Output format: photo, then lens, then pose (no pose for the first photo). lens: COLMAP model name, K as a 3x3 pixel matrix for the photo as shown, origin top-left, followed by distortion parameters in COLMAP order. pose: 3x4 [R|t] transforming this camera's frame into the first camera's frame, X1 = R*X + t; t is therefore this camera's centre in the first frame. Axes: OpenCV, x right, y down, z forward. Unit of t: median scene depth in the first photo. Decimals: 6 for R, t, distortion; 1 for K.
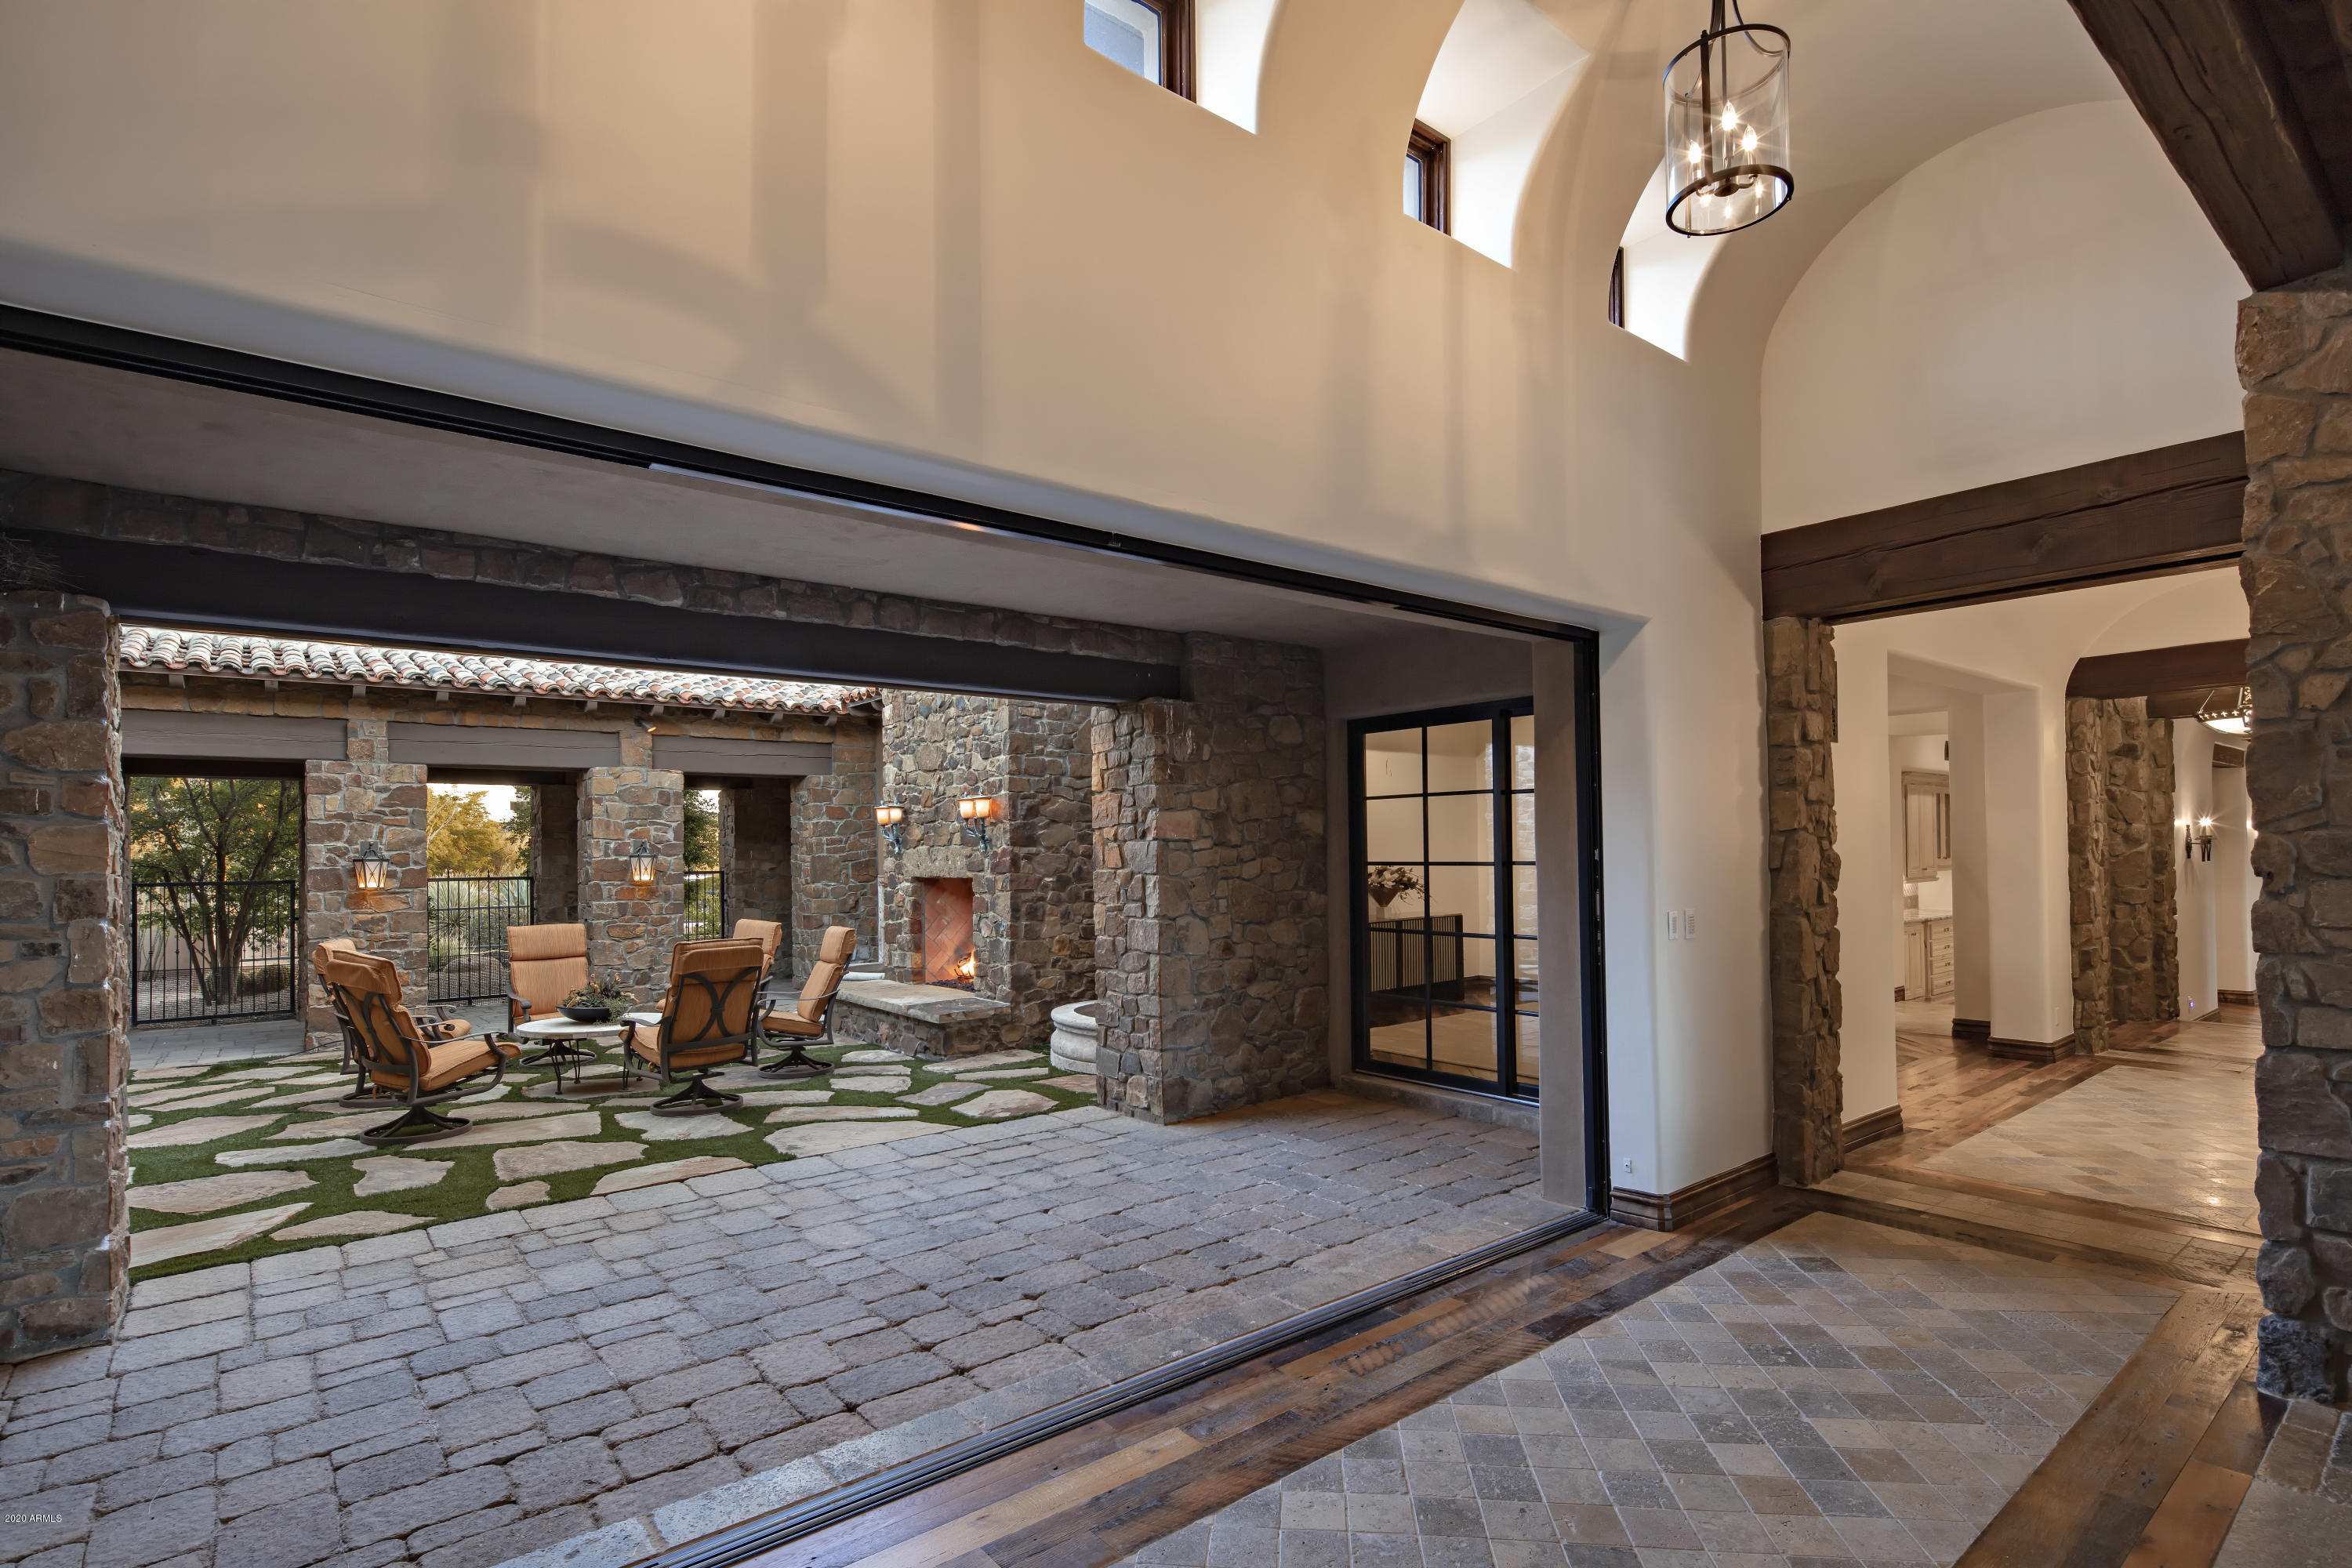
lens RADIAL K [[1132.2, 0, 1174.2], [0, 1132.2, 854.8], [0, 0, 1]] dist [-0.001637, -0.000230]
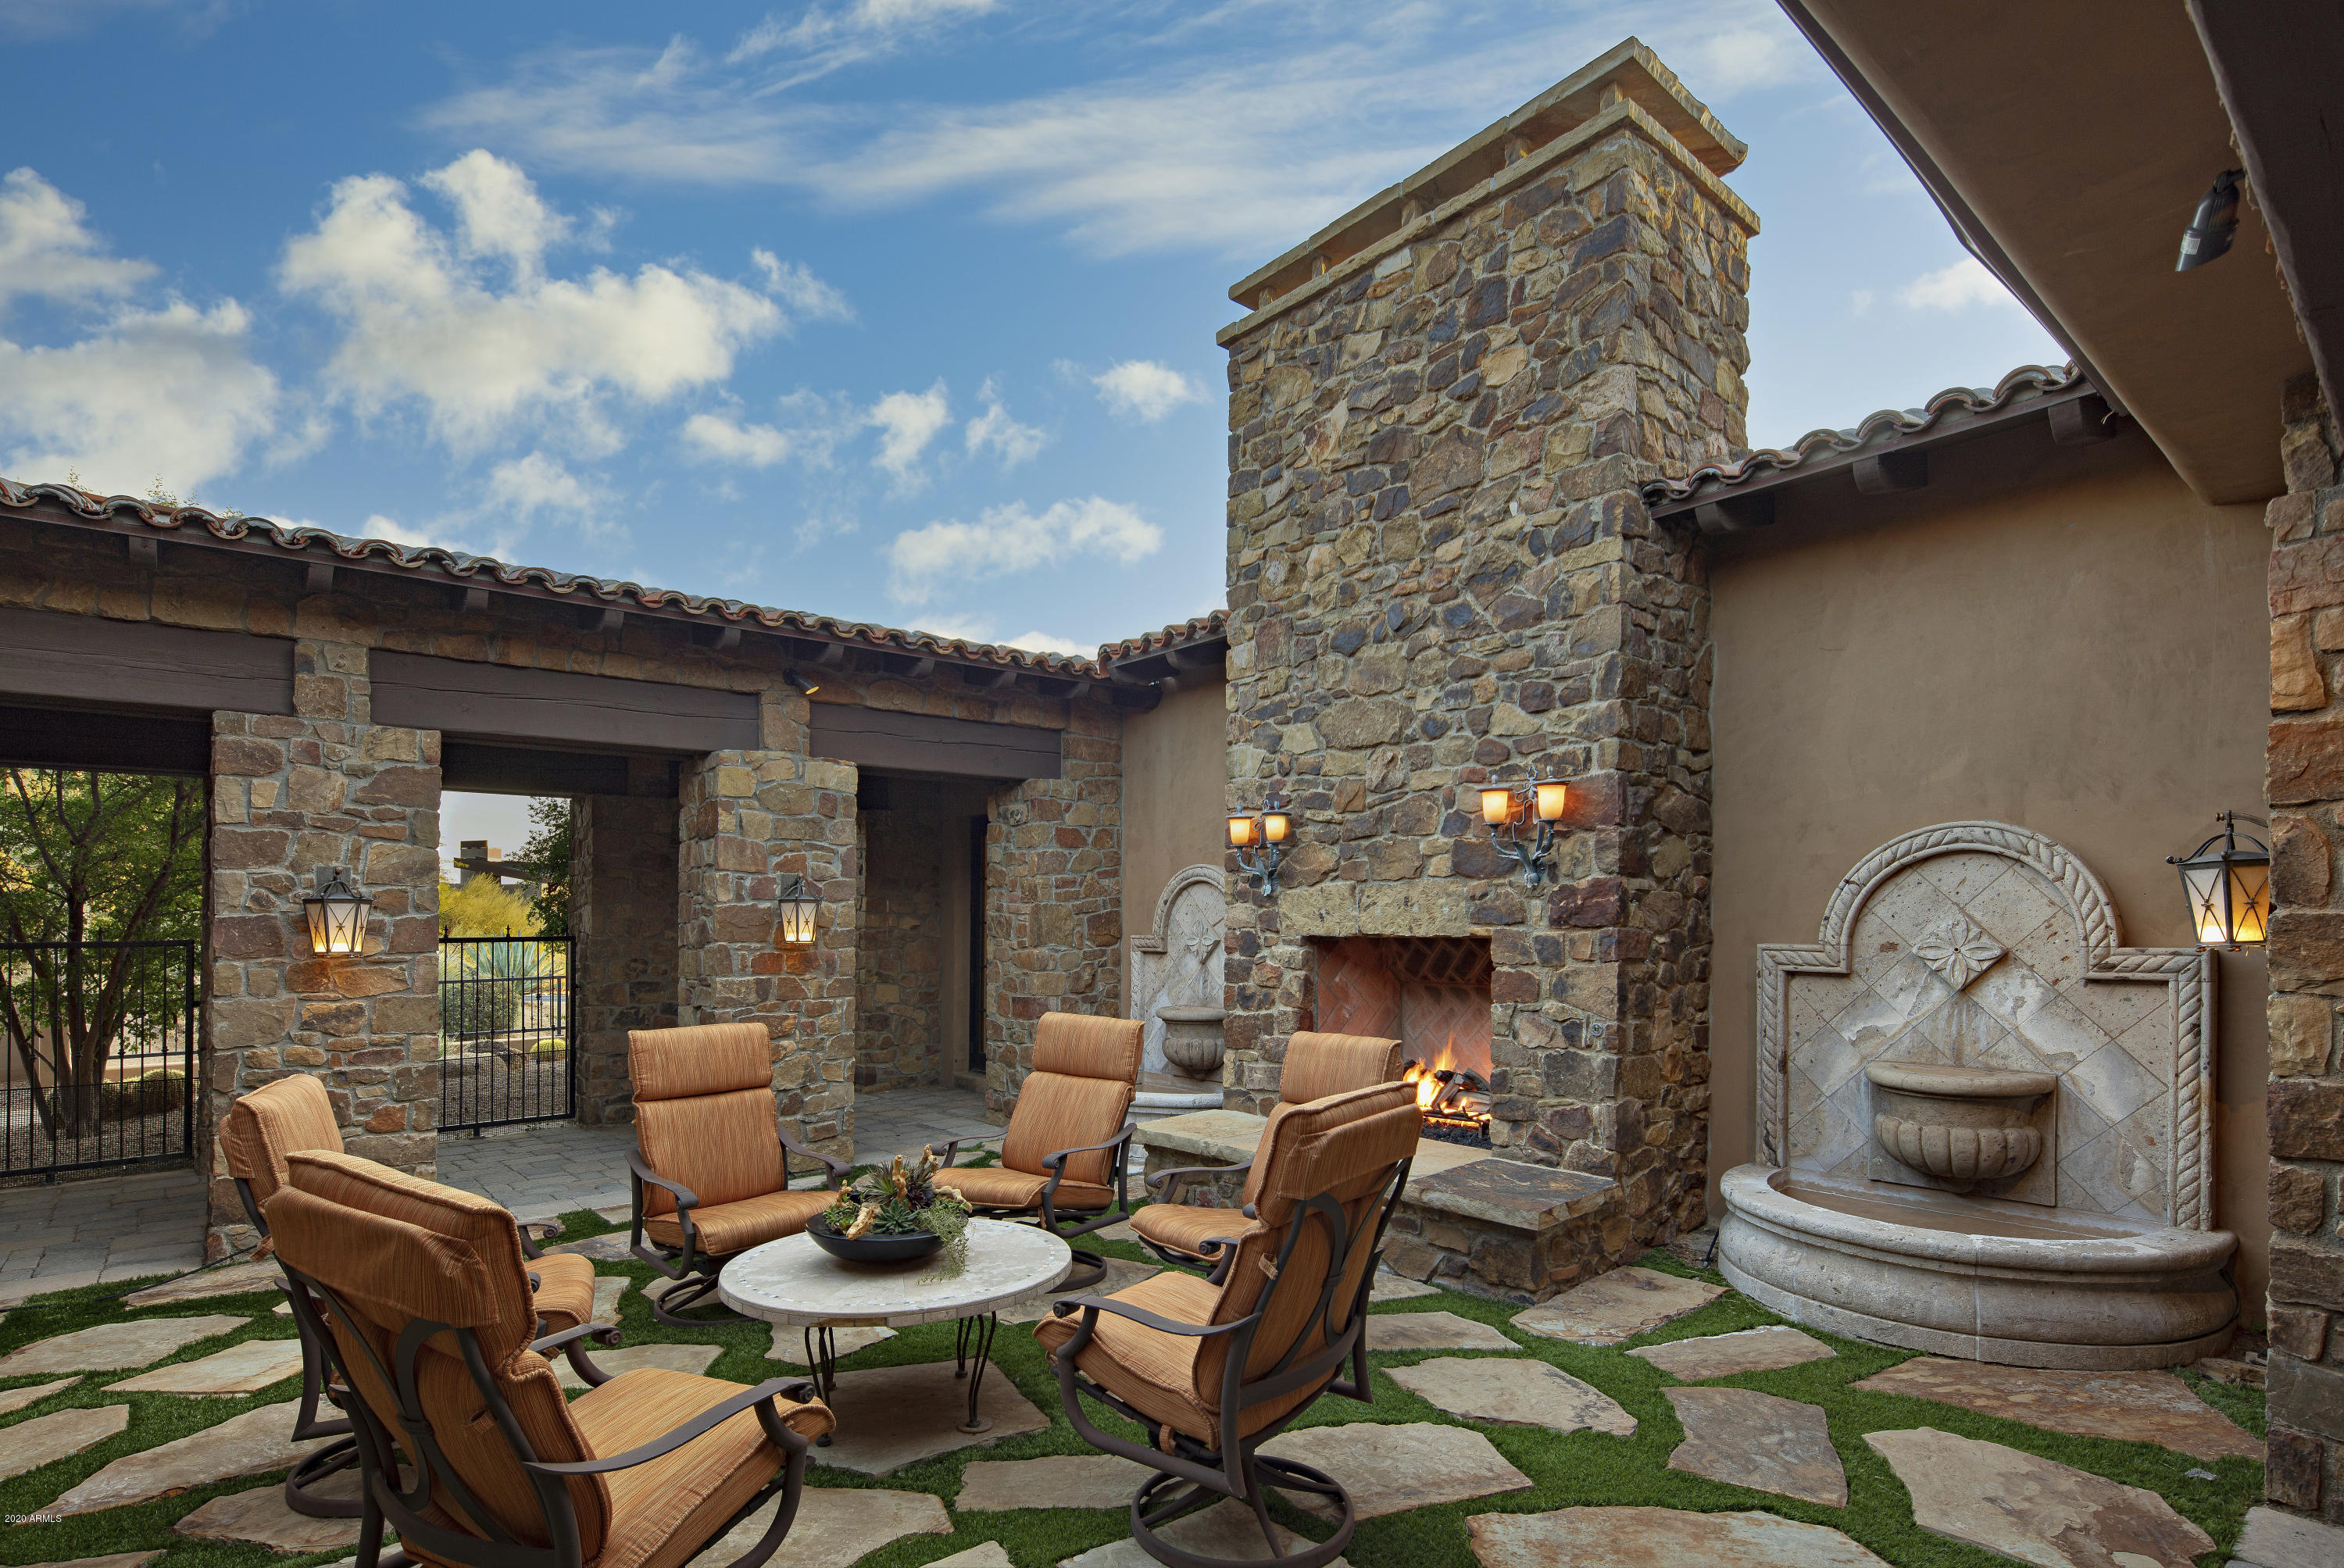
lens RADIAL K [[1146.3, 0, 1175.8], [0, 1146.3, 909.3], [0, 0, 1]] dist [0.006647, 0.000241]
pose [[0.999223, 0.004009, 0.039213, -0.330188], [-0.003567, 0.999930, -0.011325, 0.013342], [-0.039256, 0.011176, 0.999167, 0.434083]]
